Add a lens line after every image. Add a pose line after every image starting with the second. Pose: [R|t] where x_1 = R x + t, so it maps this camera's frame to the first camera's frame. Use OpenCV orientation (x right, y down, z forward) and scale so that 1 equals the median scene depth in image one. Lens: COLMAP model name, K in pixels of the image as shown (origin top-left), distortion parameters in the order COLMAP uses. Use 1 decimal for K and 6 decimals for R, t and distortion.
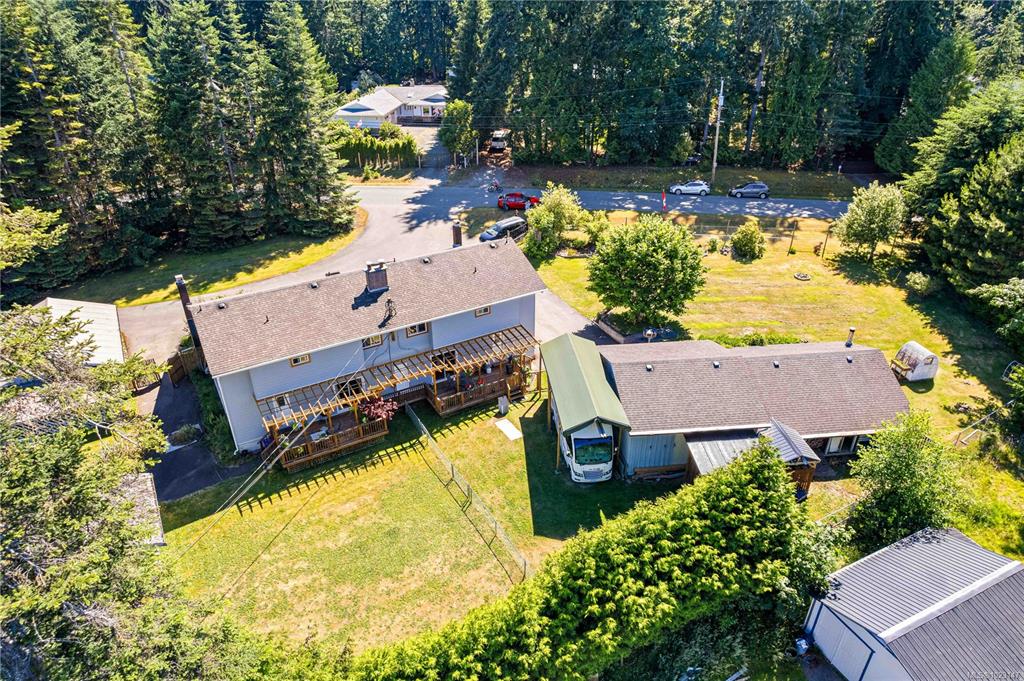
lens RADIAL K [[655.7, 0, 517.7], [0, 655.7, 347.8], [0, 0, 1]] dist [-0.075661, 0.069024]
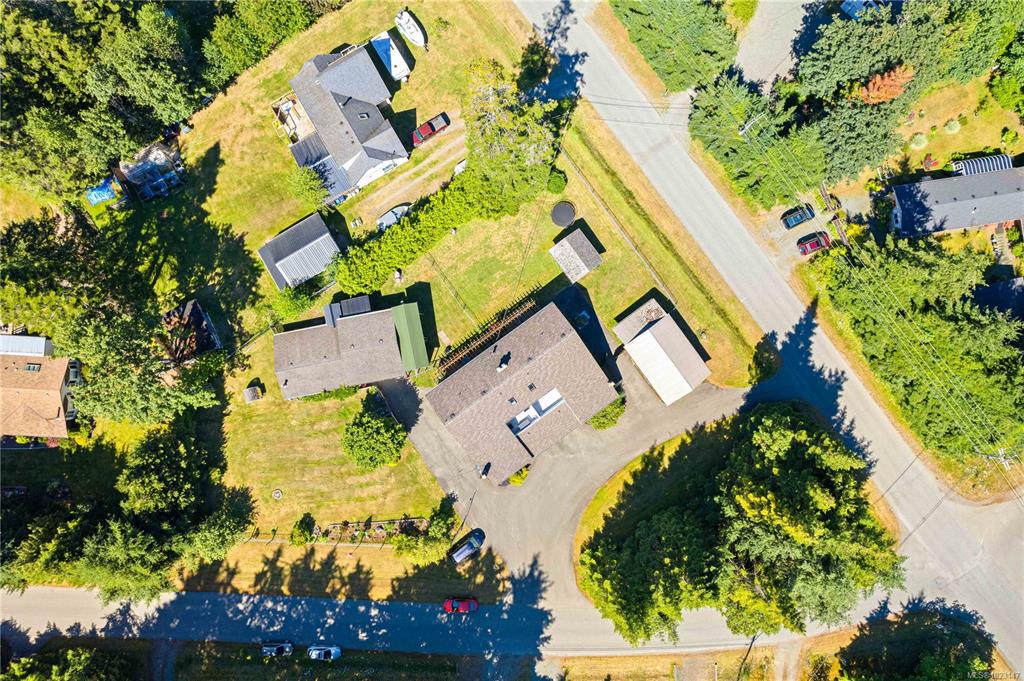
lens RADIAL K [[655.7, 0, 517.7], [0, 655.7, 347.8], [0, 0, 1]] dist [-0.075661, 0.069024]
pose [[-0.996640, 0.081731, 0.005402, -0.214894], [-0.036369, -0.500651, 0.864885, -1.449397], [0.073393, 0.861782, 0.501941, -0.092551]]
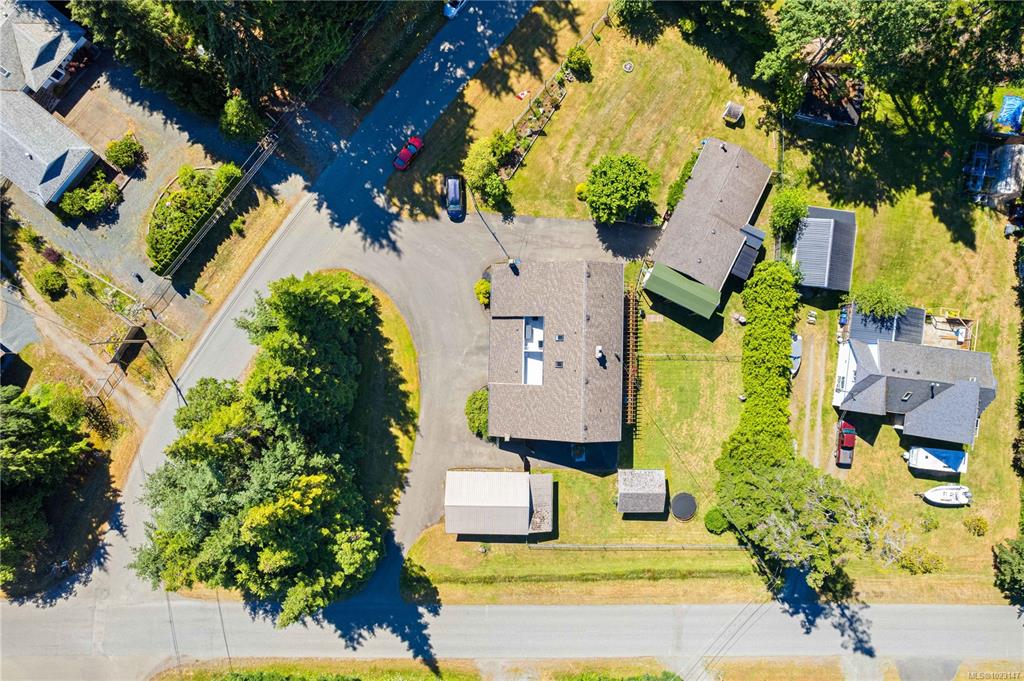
lens RADIAL K [[655.7, 0, 517.7], [0, 655.7, 347.8], [0, 0, 1]] dist [-0.075661, 0.069024]
pose [[0.537117, -0.843393, 0.013889, -0.270902], [0.422054, 0.282969, 0.861277, -1.391499], [-0.730325, -0.456745, 0.507945, 0.159223]]
